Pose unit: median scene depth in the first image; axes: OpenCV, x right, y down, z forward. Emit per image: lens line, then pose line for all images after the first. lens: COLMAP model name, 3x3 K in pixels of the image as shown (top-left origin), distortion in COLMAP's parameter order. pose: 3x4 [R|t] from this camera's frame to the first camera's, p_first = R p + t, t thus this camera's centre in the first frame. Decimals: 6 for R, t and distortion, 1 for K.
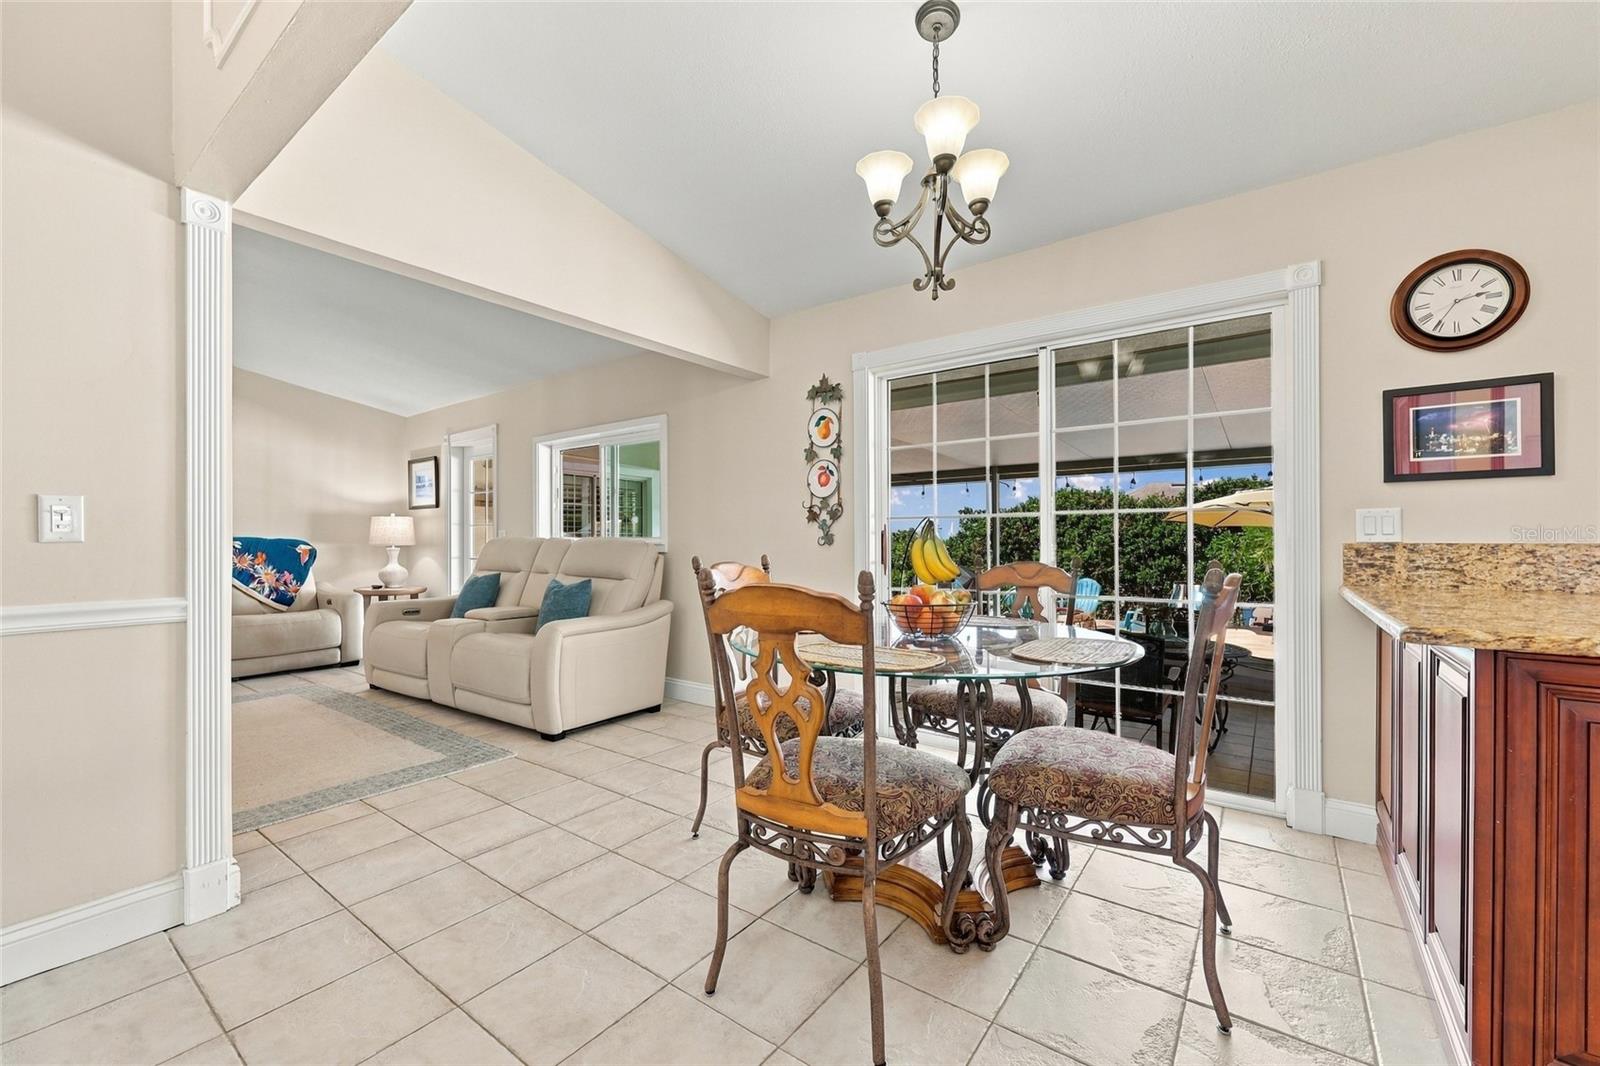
lens RADIAL K [[654.0, 0, 800.5], [0, 654.0, 543.3], [0, 0, 1]] dist [-0.001416, -0.000006]
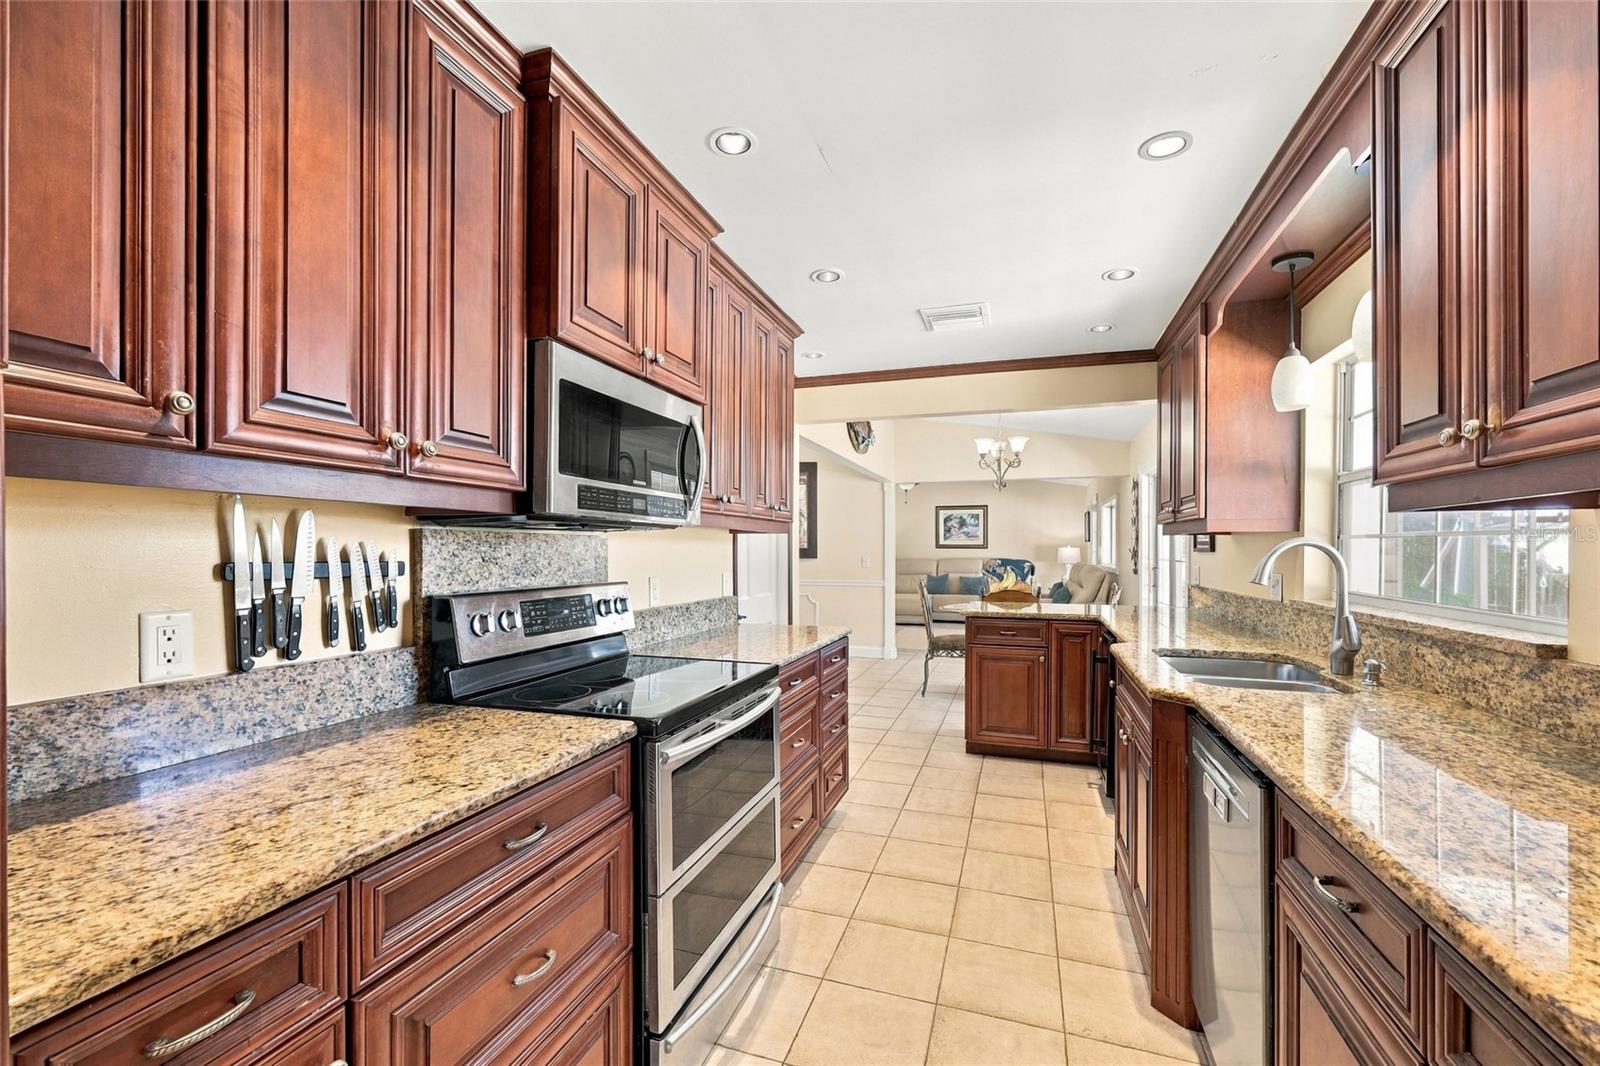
lens RADIAL K [[649.1, 0, 807.1], [0, 649.1, 533.6], [0, 0, 1]] dist [-0.000993, -0.000127]
pose [[0.312757, -0.022511, -0.949566, 1.422733], [-0.004298, 0.999675, -0.025114, -0.052381], [0.949823, 0.011936, 0.312559, -0.372256]]
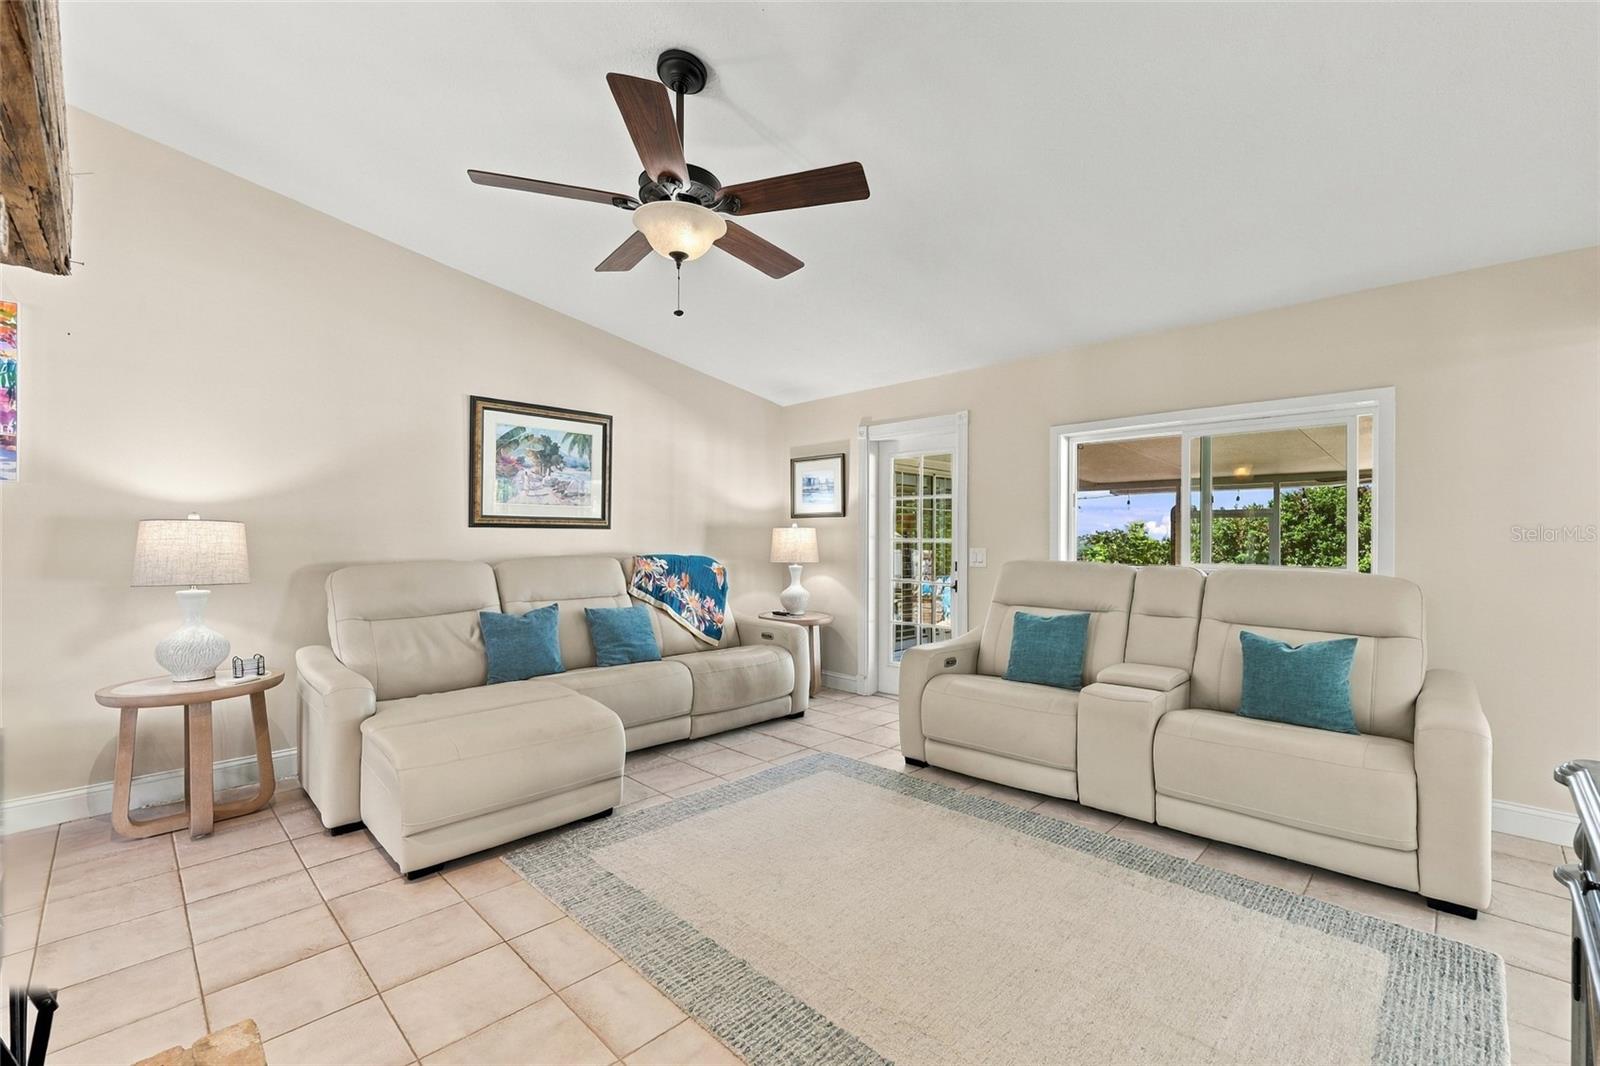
lens RADIAL K [[683.9, 0, 800.0], [0, 683.9, 533.0], [0, 0, 1]] dist [0.000638, 0.000107]
pose [[0.989670, 0.002907, -0.143337, -0.869835], [-0.004674, 0.999917, -0.011994, -0.041602], [0.143291, 0.012540, 0.989601, 0.266782]]
